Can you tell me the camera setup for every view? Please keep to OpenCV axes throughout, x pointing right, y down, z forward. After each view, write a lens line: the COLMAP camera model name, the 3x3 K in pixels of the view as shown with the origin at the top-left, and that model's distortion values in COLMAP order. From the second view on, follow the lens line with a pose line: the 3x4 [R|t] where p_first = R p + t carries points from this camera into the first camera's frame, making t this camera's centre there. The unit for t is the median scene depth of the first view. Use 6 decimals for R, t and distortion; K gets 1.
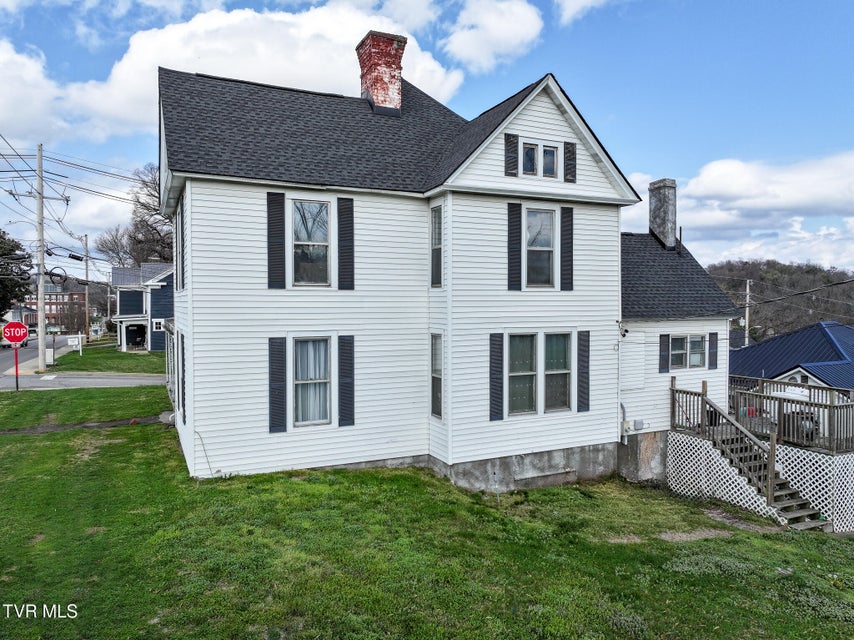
lens RADIAL K [[604.8, 0, 427.0], [0, 604.8, 320.0], [0, 0, 1]] dist [0.010205, 0.001725]
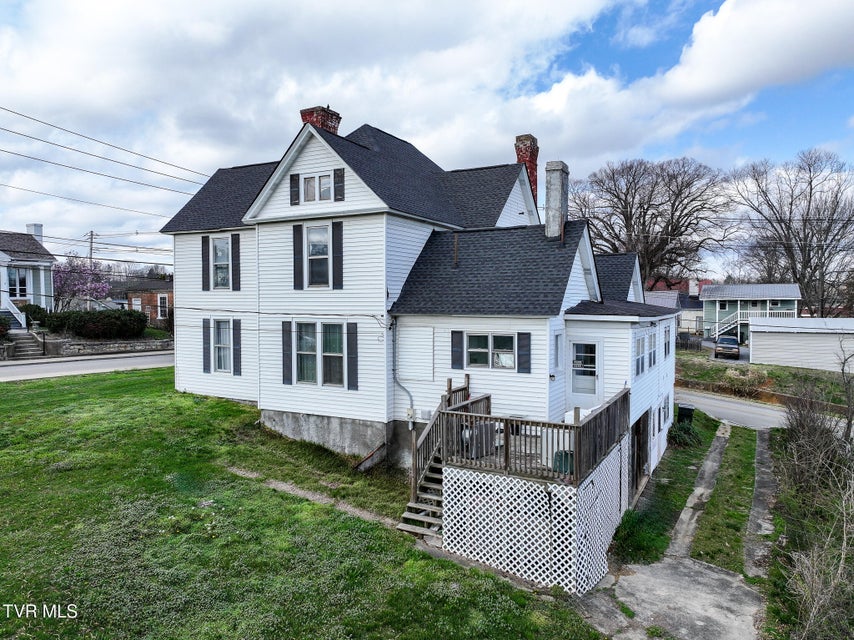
lens RADIAL K [[604.8, 0, 427.0], [0, 604.8, 320.0], [0, 0, 1]] dist [0.010205, 0.001725]
pose [[0.585789, 0.030215, -0.809900, 1.355896], [-0.025450, 0.999498, 0.018880, -0.013897], [0.810064, 0.009552, 0.586264, 0.430053]]
